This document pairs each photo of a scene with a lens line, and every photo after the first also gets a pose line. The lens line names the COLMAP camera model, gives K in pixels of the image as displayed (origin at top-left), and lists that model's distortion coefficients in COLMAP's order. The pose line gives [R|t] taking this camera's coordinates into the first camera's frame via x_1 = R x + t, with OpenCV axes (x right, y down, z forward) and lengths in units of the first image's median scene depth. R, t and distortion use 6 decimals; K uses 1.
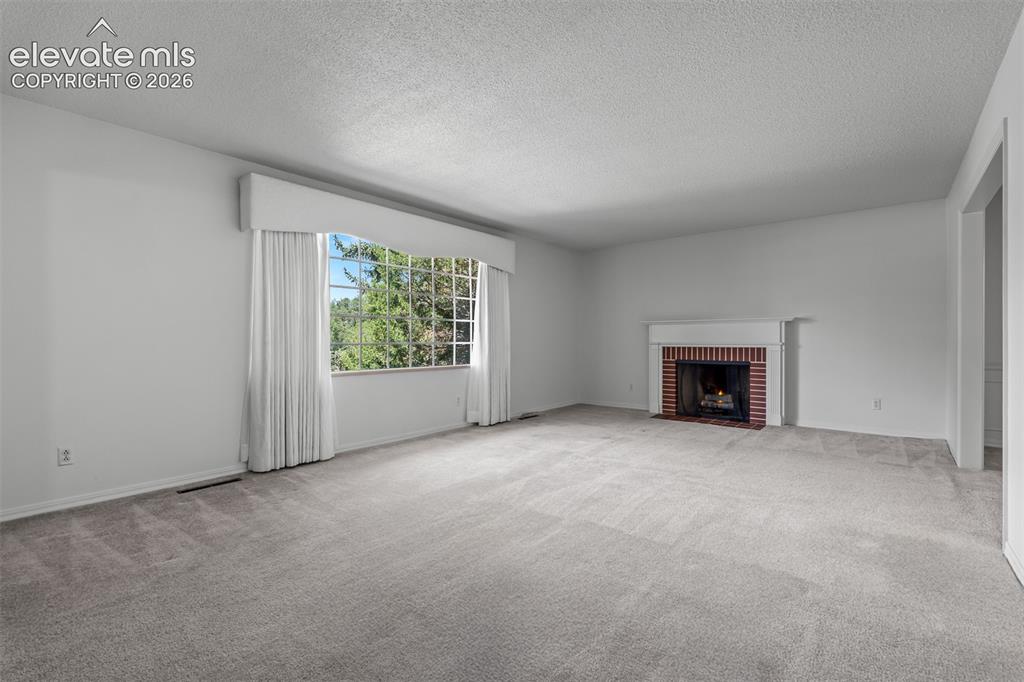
lens RADIAL K [[459.4, 0, 513.9], [0, 459.4, 338.6], [0, 0, 1]] dist [-0.005239, 0.002453]
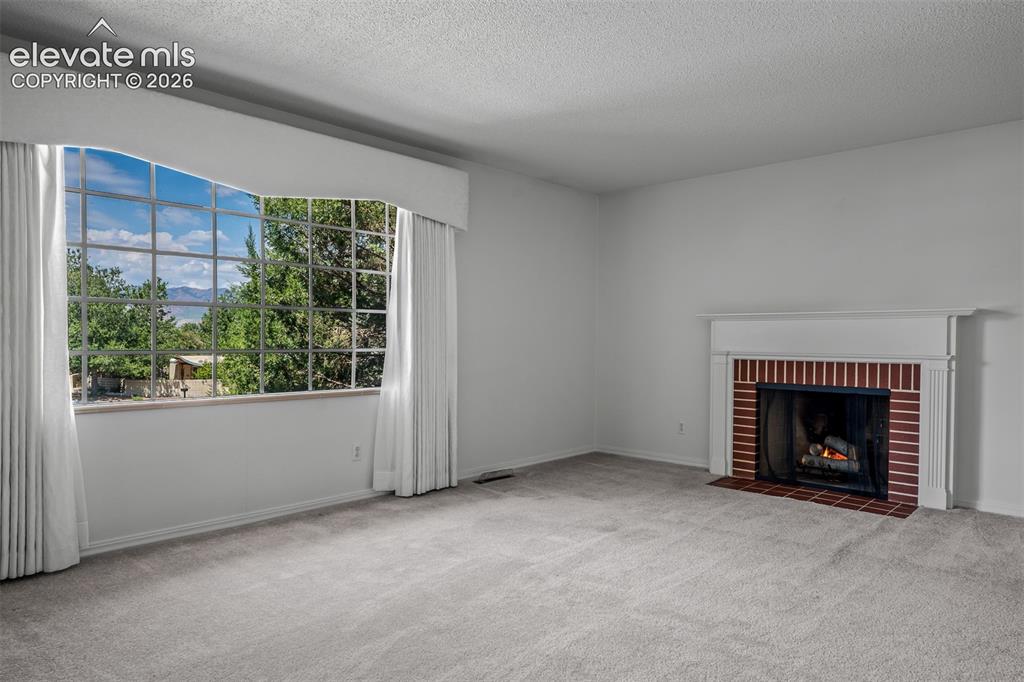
lens RADIAL K [[671.5, 0, 510.8], [0, 671.5, 346.0], [0, 0, 1]] dist [0.002990, -0.001043]
pose [[0.998224, 0.009122, -0.058873, 0.115680], [-0.008377, 0.999882, 0.012888, -0.008414], [0.058984, -0.012372, 0.998182, 0.182379]]
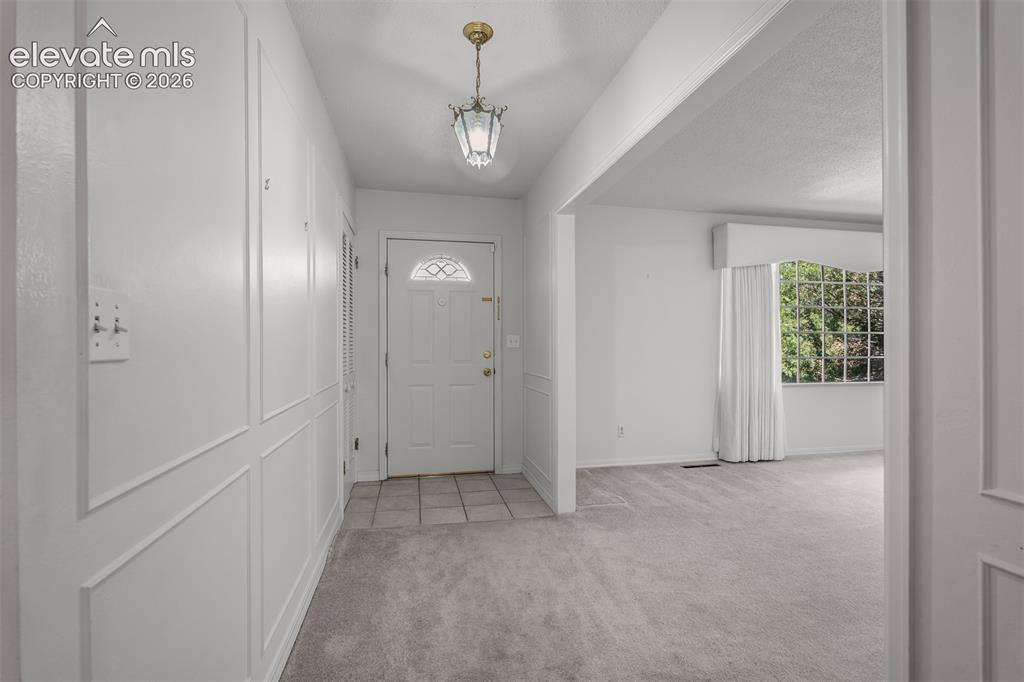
lens RADIAL K [[442.1, 0, 504.7], [0, 442.1, 351.1], [0, 0, 1]] dist [0.001372, -0.000116]
pose [[0.782160, -0.002106, -0.623074, -0.184520], [0.003627, 0.999993, 0.001173, -0.008466], [0.623067, -0.003177, 0.782162, -0.208111]]
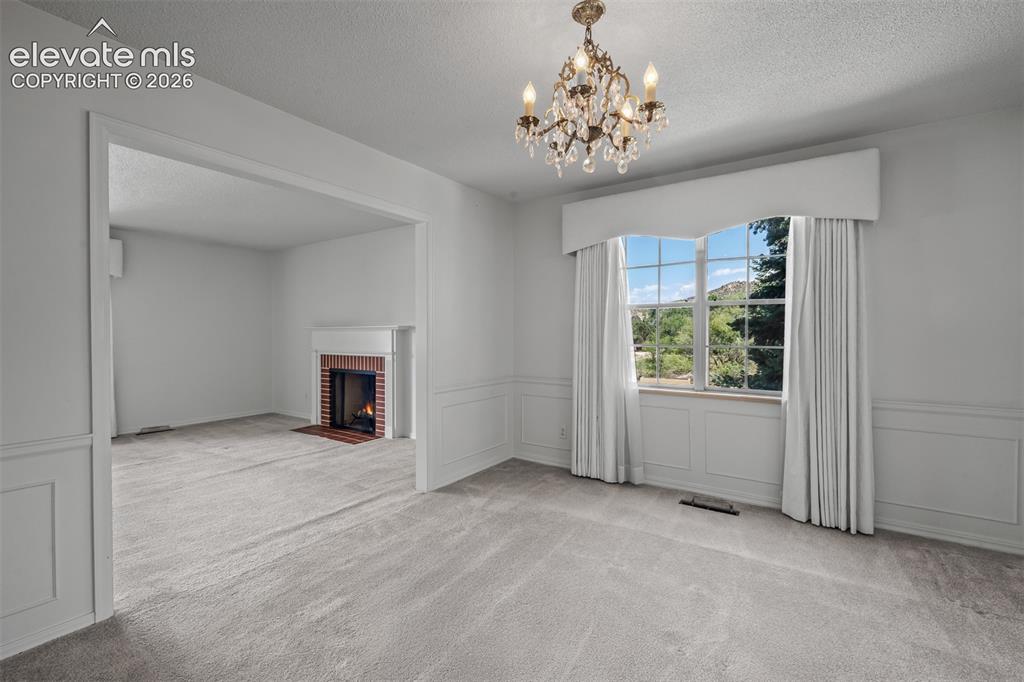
lens RADIAL K [[459.4, 0, 513.2], [0, 459.4, 343.0], [0, 0, 1]] dist [-0.005239, 0.002453]
pose [[0.994866, 0.000833, 0.101195, 0.749435], [-0.002402, 0.999879, 0.015383, -0.025484], [-0.101170, -0.015547, 0.994748, 0.022629]]
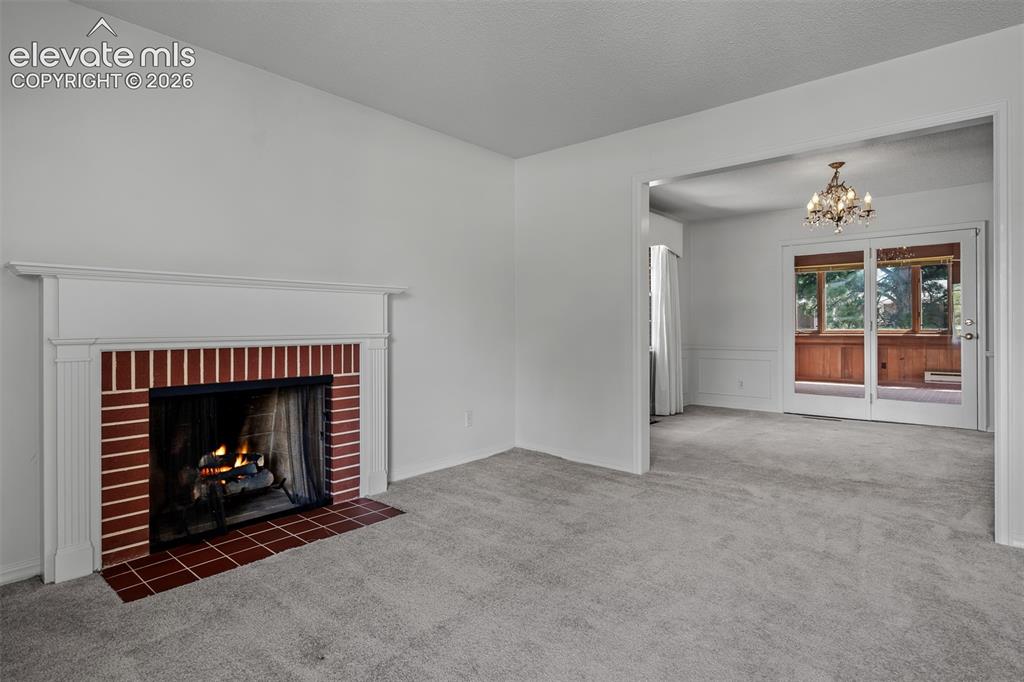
lens RADIAL K [[546.7, 0, 499.0], [0, 546.7, 326.4], [0, 0, 1]] dist [-0.000928, -0.000653]
pose [[0.014098, 0.004398, 0.999891, -0.049102], [0.004307, 0.999981, -0.004459, 0.004299], [-0.999891, 0.004369, 0.014079, 0.874650]]
